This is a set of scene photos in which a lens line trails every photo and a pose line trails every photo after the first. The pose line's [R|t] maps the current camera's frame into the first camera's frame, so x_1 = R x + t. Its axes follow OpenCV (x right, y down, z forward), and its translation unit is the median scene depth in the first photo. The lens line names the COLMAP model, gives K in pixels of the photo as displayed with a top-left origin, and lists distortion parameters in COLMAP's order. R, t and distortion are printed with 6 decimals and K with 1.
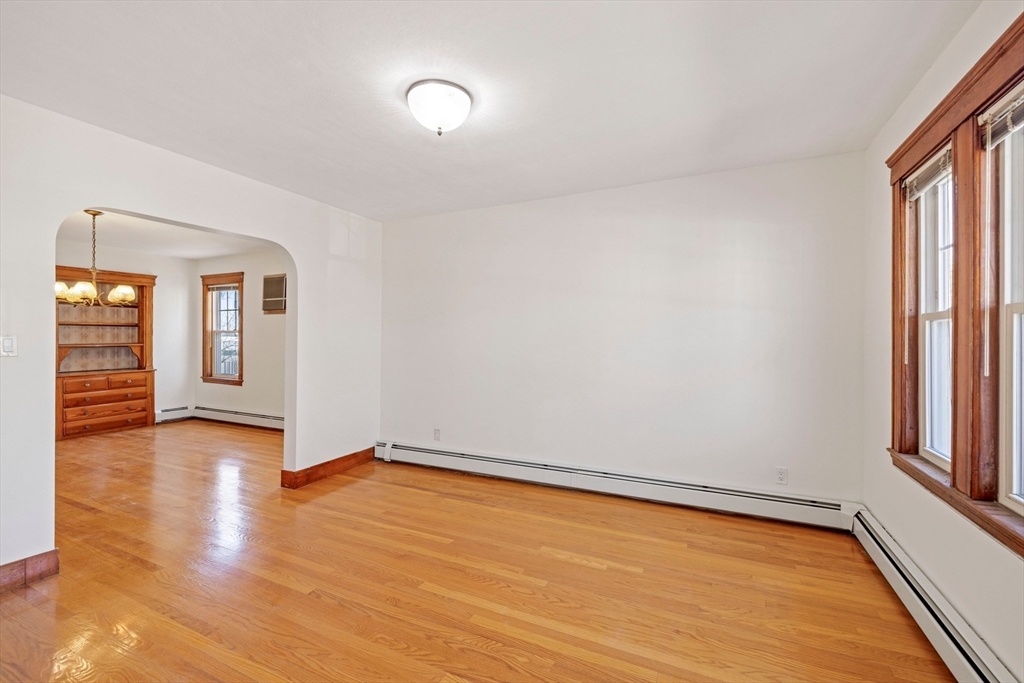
lens RADIAL K [[429.4, 0, 517.3], [0, 429.4, 341.0], [0, 0, 1]] dist [-0.001484, -0.000692]
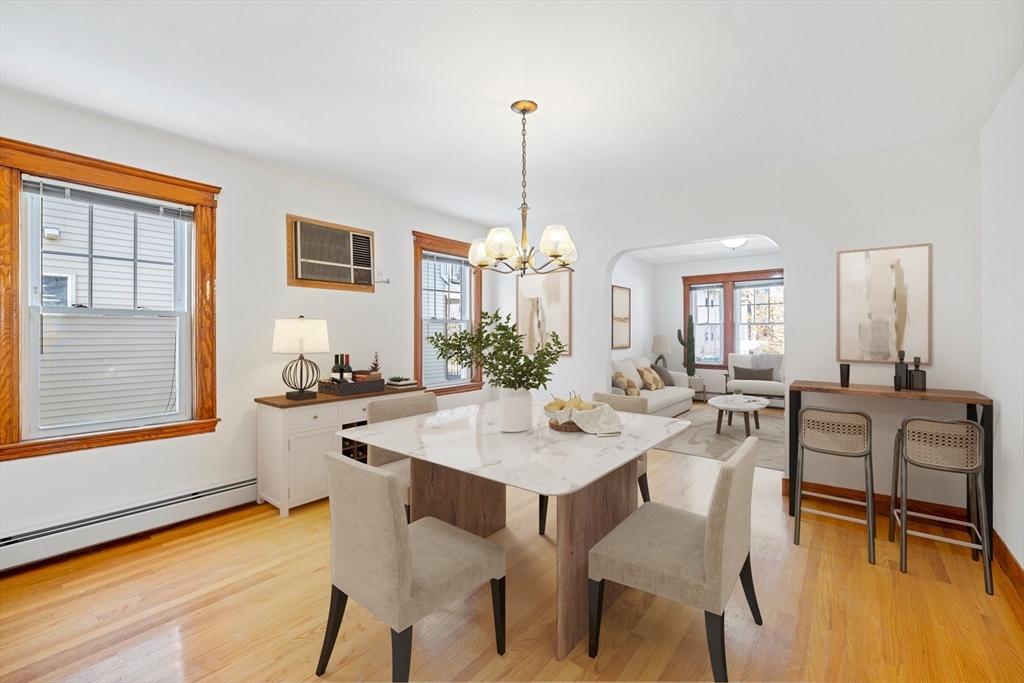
lens RADIAL K [[429.4, 0, 519.0], [0, 429.4, 331.8], [0, 0, 1]] dist [-0.001484, -0.000692]
pose [[0.219903, -0.006991, 0.975497, -1.052030], [-0.001207, 0.999972, 0.007439, -0.007693], [-0.975521, -0.002813, 0.219888, 0.590409]]
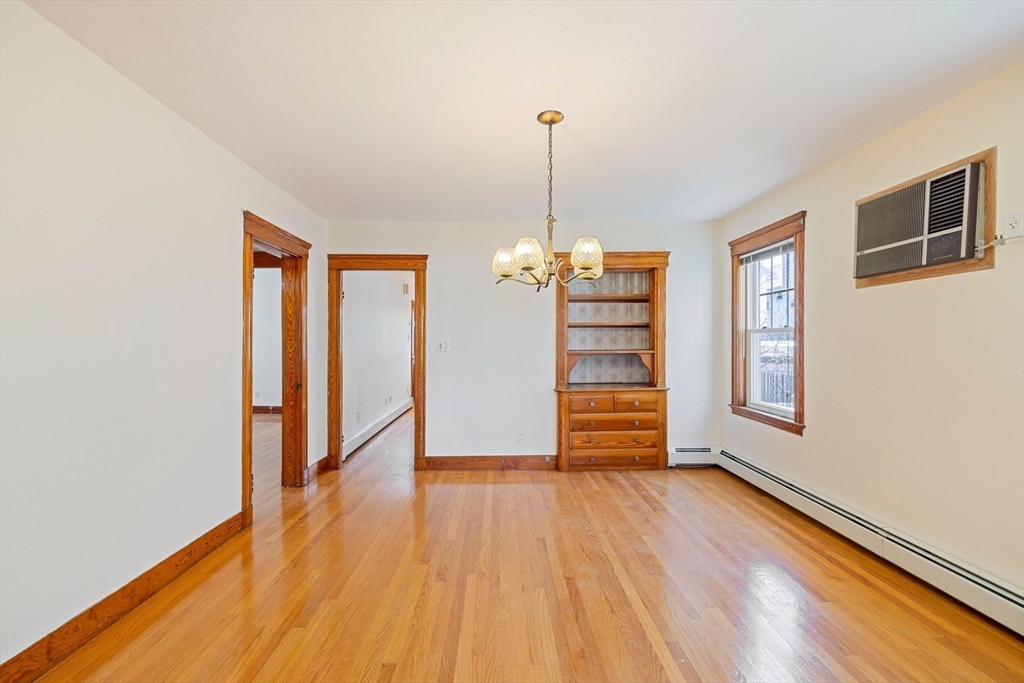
lens RADIAL K [[429.4, 0, 497.5], [0, 429.4, 342.2], [0, 0, 1]] dist [-0.001484, -0.000692]
pose [[0.420430, -0.004169, -0.907316, -0.341497], [-0.002620, 0.999980, -0.005808, -0.002610], [0.907321, 0.004819, 0.420410, 0.471595]]
